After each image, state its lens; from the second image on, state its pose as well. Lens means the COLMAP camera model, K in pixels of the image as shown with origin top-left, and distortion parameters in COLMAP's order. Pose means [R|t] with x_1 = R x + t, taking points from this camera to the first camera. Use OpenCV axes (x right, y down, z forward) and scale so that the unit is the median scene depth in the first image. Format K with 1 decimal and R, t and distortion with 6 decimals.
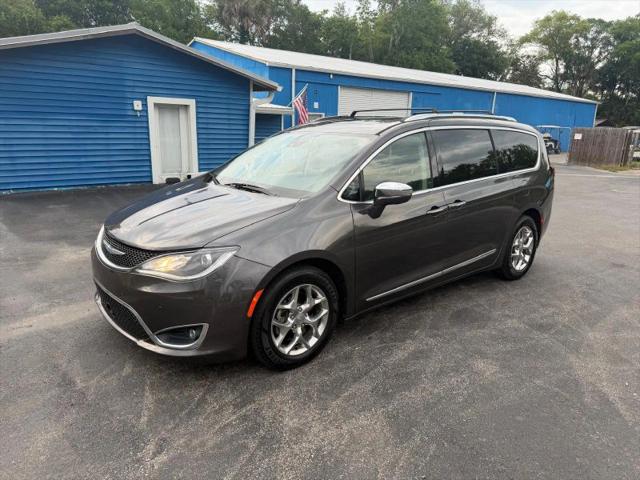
lens RADIAL K [[452.9, 0, 317.5], [0, 452.9, 239.9], [0, 0, 1]] dist [0.031879, -0.036024]
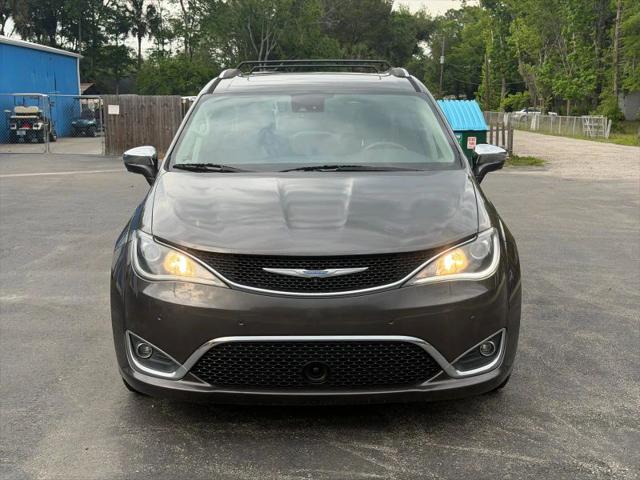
lens RADIAL K [[887.4, 0, 323.9], [0, 887.4, 239.3], [0, 0, 1]] dist [0.102763, 0.000000]
pose [[0.650556, -0.135352, 0.747300, -0.976122], [0.200358, 0.979718, 0.003027, -0.019136], [-0.732553, 0.147758, 0.664480, 0.120131]]
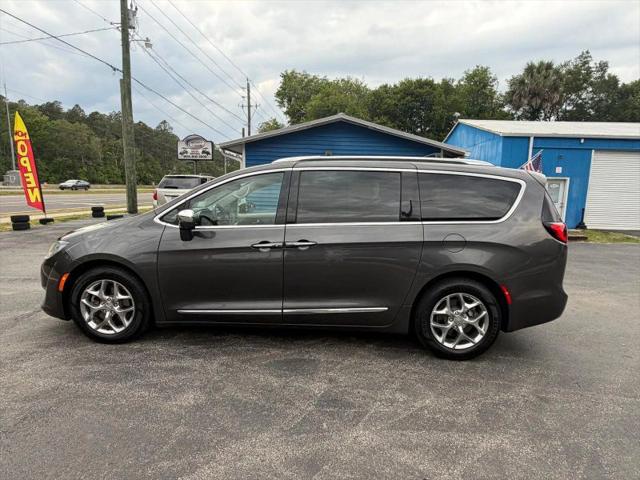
lens RADIAL K [[379.4, 0, 321.0], [0, 379.4, 233.6], [0, 0, 1]] dist [-0.004185, 0.003147]
pose [[0.734538, 0.081479, -0.673658, 0.810336], [-0.178582, 0.980980, -0.076071, -0.042154], [0.654646, 0.176181, 0.735118, 0.392150]]
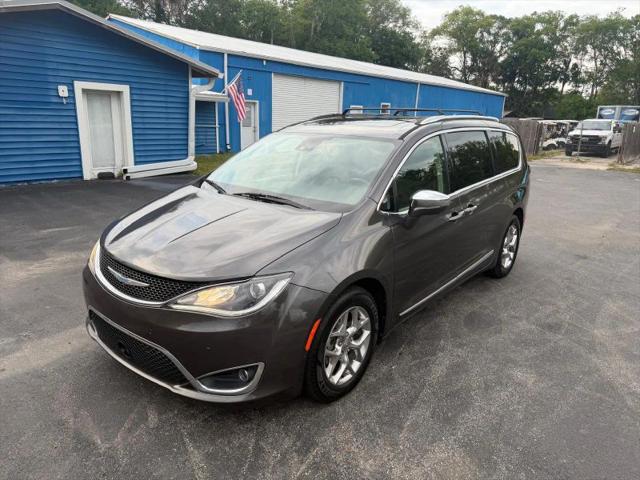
lens RADIAL K [[452.9, 0, 320.8], [0, 452.9, 240.4], [0, 0, 1]] dist [0.031879, -0.036024]
pose [[0.983054, -0.035823, 0.179779, -0.176258], [0.030406, 0.998999, 0.032800, -0.048117], [-0.180775, -0.026777, 0.983160, 0.078700]]
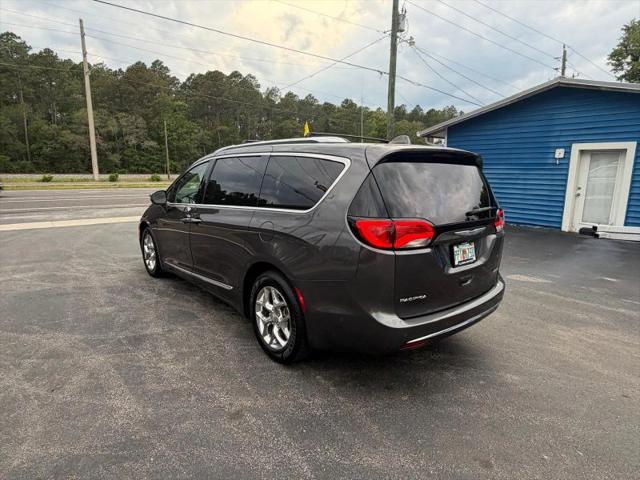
lens RADIAL K [[379.4, 0, 317.5], [0, 379.4, 239.0], [0, 0, 1]] dist [-0.004185, 0.003147]
pose [[-0.001851, 0.154574, -0.987980, 1.177136], [-0.255404, 0.955141, 0.149915, -0.238522], [0.966833, 0.252611, 0.037711, 1.172440]]
